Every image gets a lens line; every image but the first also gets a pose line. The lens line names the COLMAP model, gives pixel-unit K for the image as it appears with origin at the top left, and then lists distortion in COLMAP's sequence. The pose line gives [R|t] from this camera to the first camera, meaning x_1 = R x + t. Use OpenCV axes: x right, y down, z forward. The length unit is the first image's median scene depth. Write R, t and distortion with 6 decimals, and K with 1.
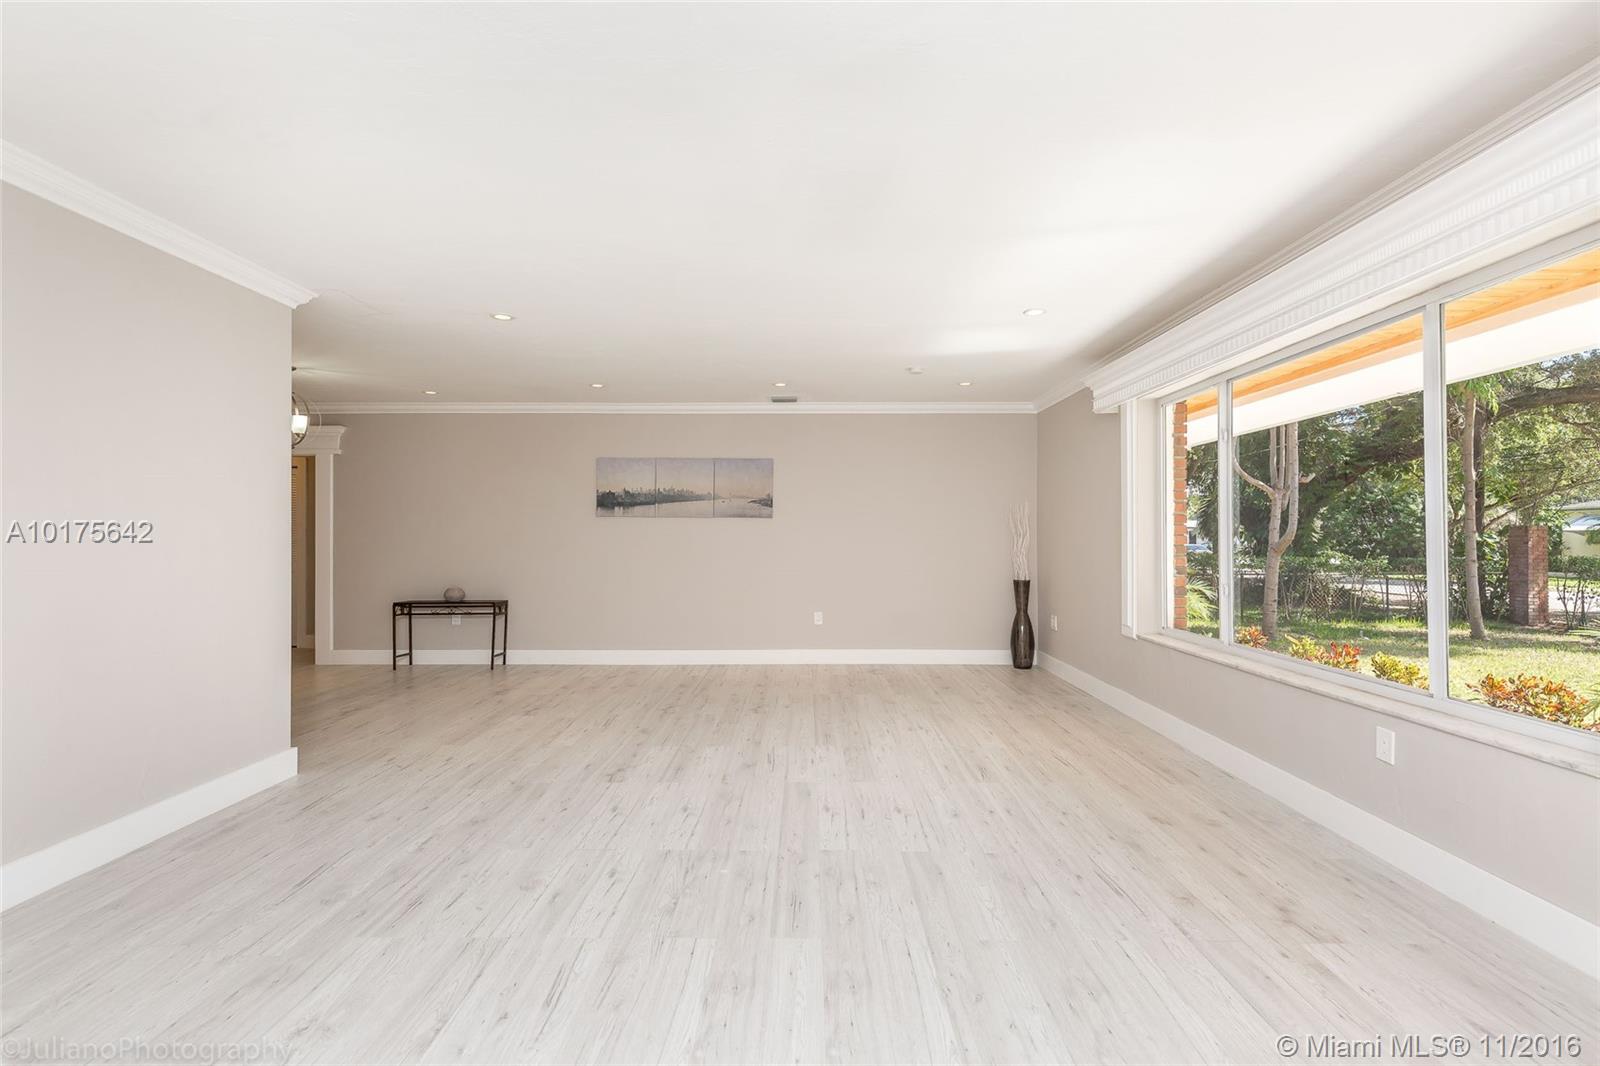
lens RADIAL K [[720.6, 0, 798.4], [0, 720.6, 530.0], [0, 0, 1]] dist [0.004966, -0.000638]
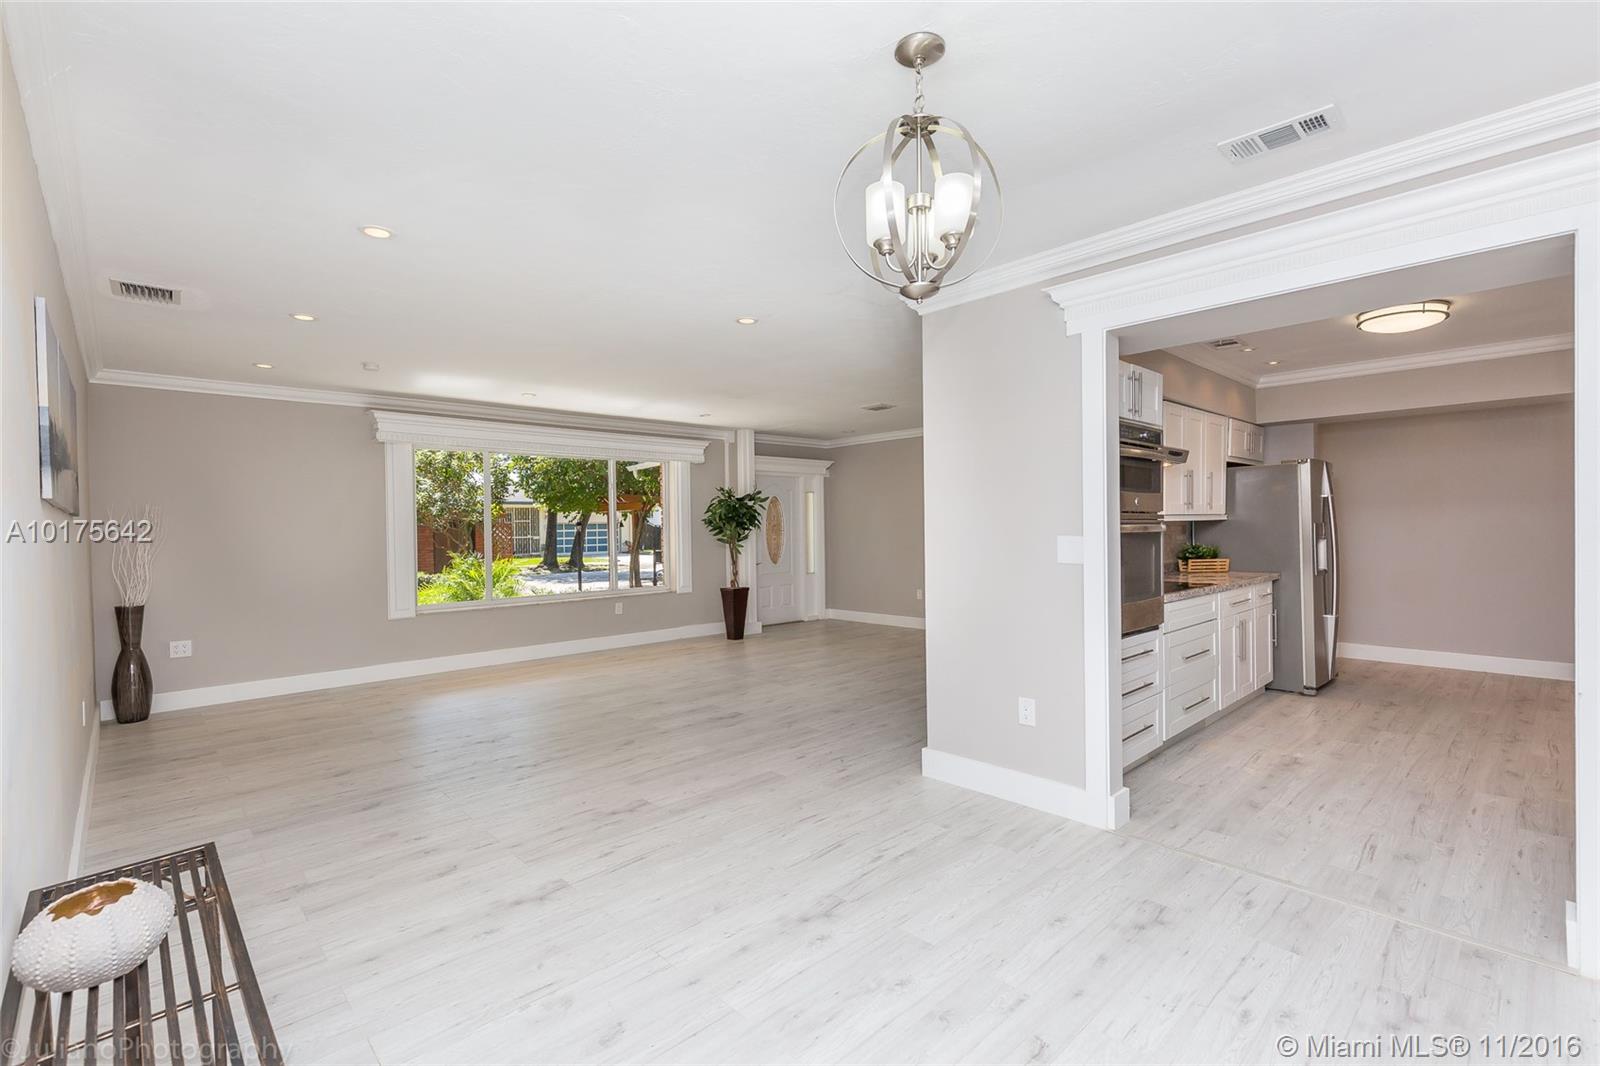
lens RADIAL K [[720.6, 0, 797.5], [0, 720.6, 533.3], [0, 0, 1]] dist [0.004966, -0.000638]
pose [[-0.694374, 0.004526, 0.719600, -1.213977], [0.009213, 0.999954, 0.002601, -0.004617], [-0.719555, 0.008435, -0.694384, 1.705311]]
